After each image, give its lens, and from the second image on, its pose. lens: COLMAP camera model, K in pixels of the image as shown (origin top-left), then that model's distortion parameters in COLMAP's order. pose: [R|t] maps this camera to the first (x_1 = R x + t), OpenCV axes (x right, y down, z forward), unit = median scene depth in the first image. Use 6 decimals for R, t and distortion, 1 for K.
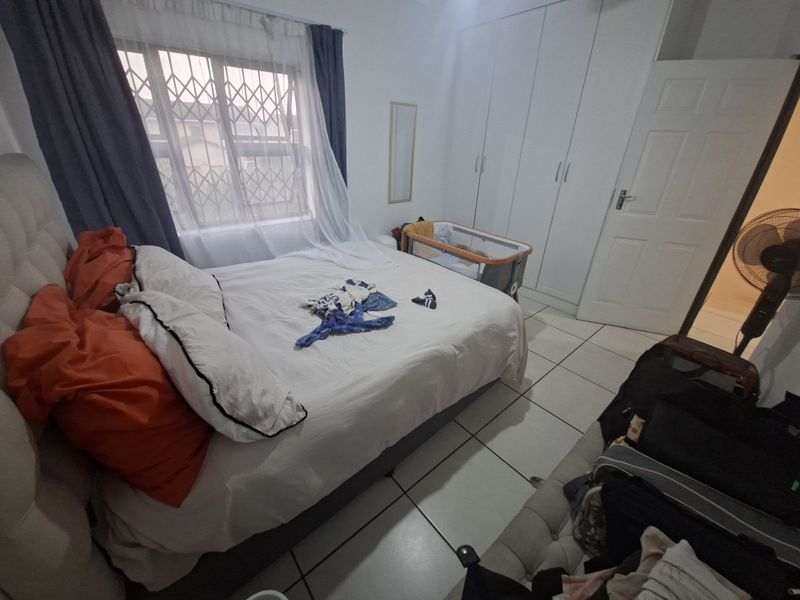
lens RADIAL K [[308.1, 0, 400.0], [0, 308.1, 300.0], [0, 0, 1]] dist [0.000606, -0.000050]
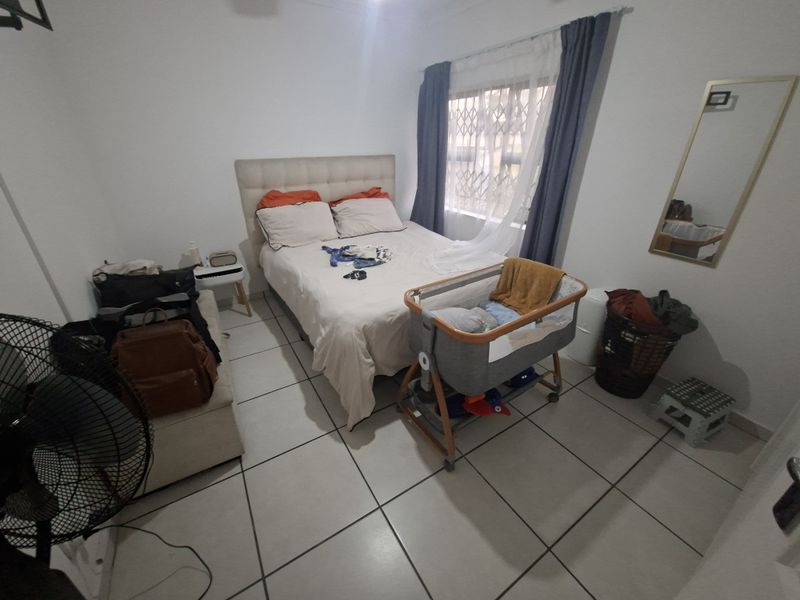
lens RADIAL K [[320.9, 0, 403.2], [0, 320.9, 296.5], [0, 0, 1]] dist [-0.021293, -0.000741]
pose [[-0.139925, 0.404333, -0.903845, 1.145185], [-0.443496, 0.790548, 0.422308, -0.504294], [0.885286, 0.459944, 0.068703, 1.026531]]
